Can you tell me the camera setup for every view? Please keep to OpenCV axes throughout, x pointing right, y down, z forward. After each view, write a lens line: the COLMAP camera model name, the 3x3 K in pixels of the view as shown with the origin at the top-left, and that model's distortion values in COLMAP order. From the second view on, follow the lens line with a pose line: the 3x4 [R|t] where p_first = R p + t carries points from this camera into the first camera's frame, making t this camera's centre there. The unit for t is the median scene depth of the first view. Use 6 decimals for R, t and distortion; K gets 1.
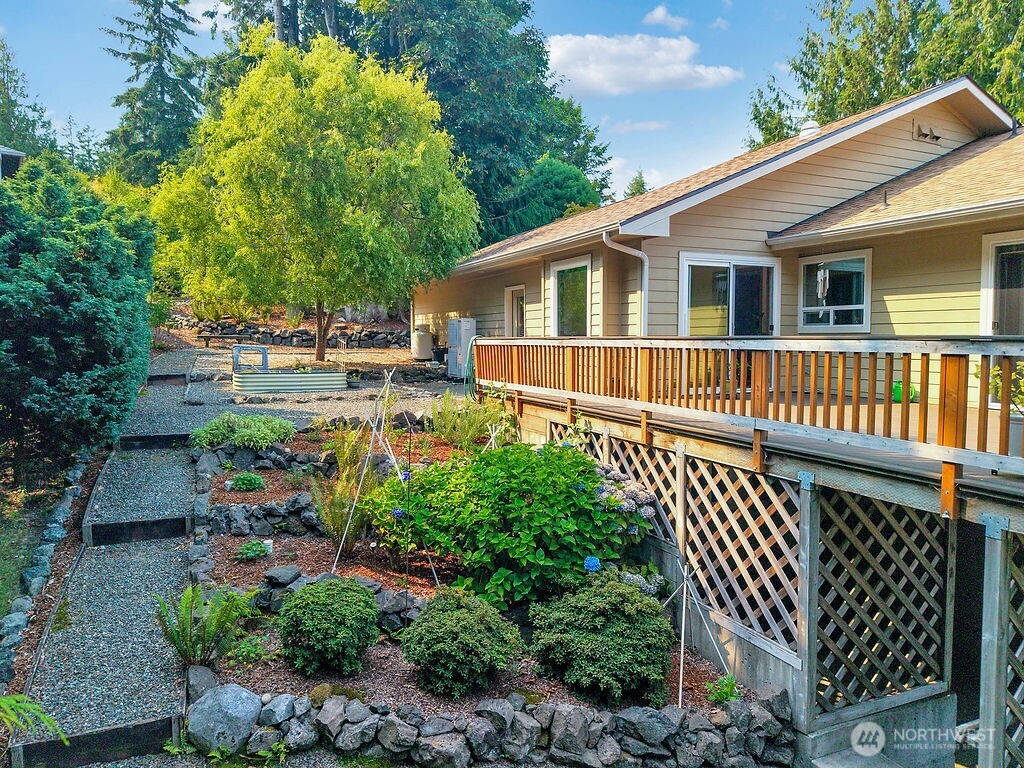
lens RADIAL K [[687.2, 0, 512.0], [0, 687.2, 384.0], [0, 0, 1]] dist [0.079647, -0.092731]
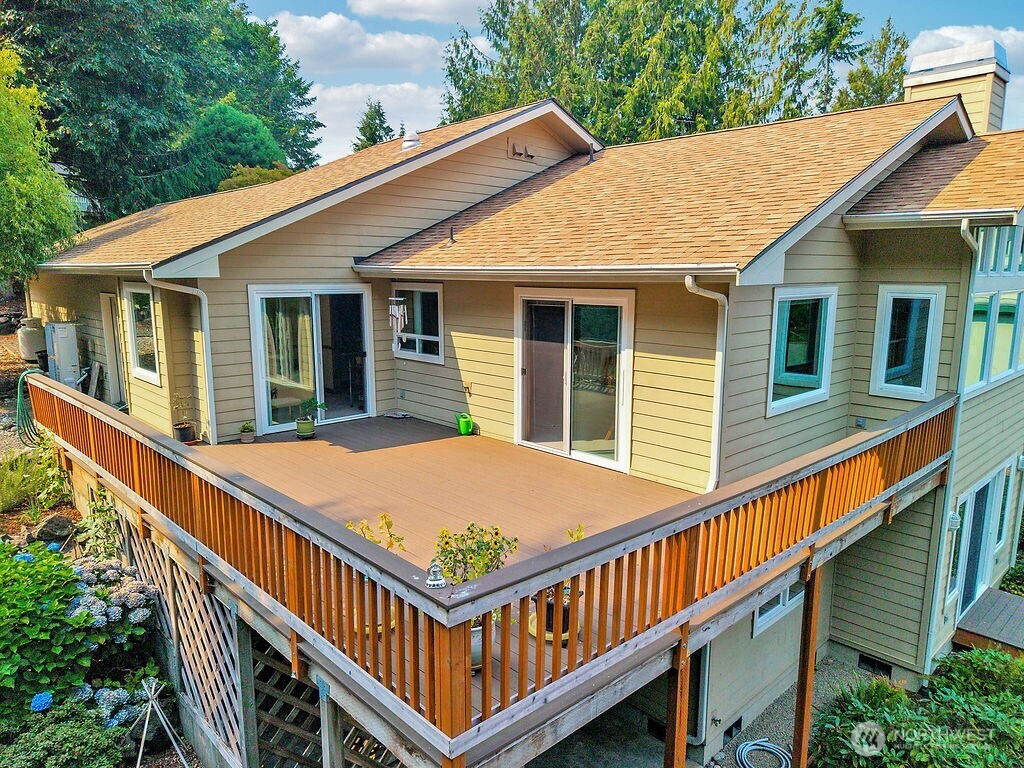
lens RADIAL K [[706.1, 0, 512.0], [0, 706.1, 384.0], [0, 0, 1]] dist [0.030743, -0.027643]
pose [[0.949115, -0.057192, 0.309692, 0.259394], [0.025347, 0.994054, 0.105895, -0.141513], [-0.313907, -0.092656, 0.944922, -0.024707]]
